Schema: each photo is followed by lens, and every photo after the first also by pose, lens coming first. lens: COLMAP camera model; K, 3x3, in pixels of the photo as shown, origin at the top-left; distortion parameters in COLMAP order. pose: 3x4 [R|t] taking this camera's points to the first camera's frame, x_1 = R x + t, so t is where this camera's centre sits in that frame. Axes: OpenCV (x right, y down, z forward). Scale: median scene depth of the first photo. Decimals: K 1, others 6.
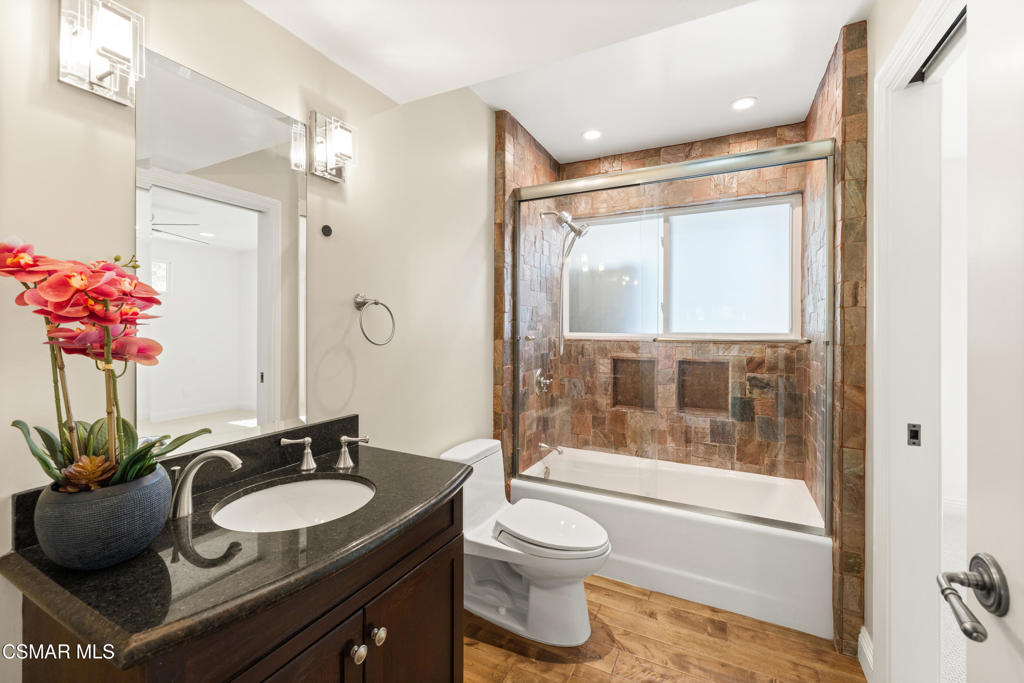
lens RADIAL K [[432.3, 0, 508.1], [0, 432.3, 334.9], [0, 0, 1]] dist [0.010054, 0.000169]
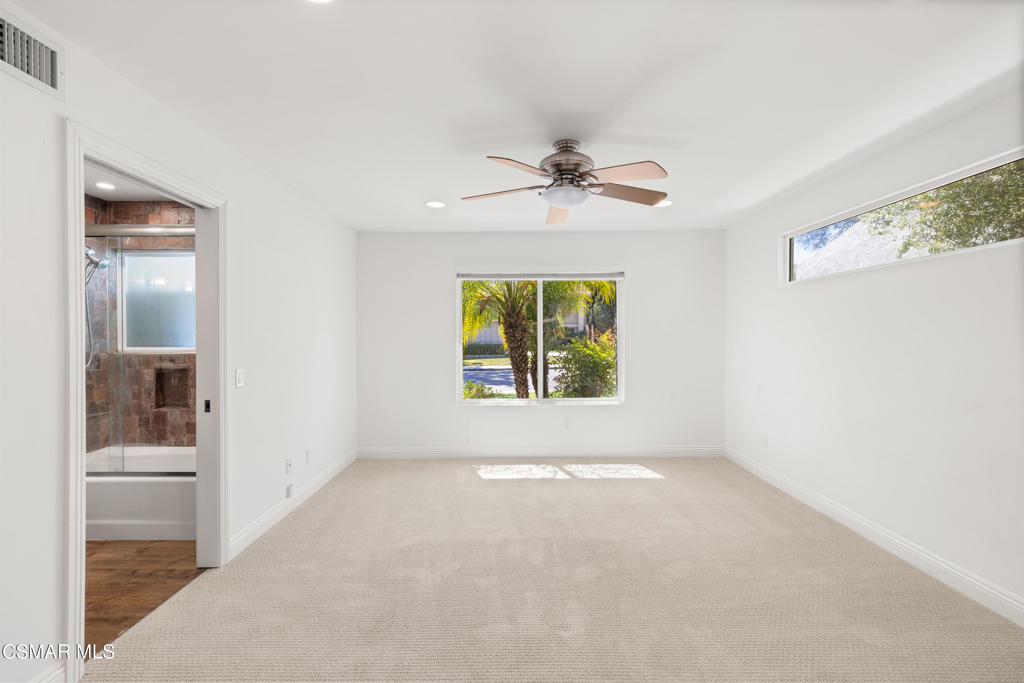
lens RADIAL K [[432.3, 0, 512.0], [0, 432.3, 341.5], [0, 0, 1]] dist [0.010054, 0.000169]
pose [[0.897347, -0.004689, 0.441301, 0.602075], [0.007881, 0.999954, -0.005400, -0.007738], [-0.441255, 0.008324, 0.897343, -0.546465]]
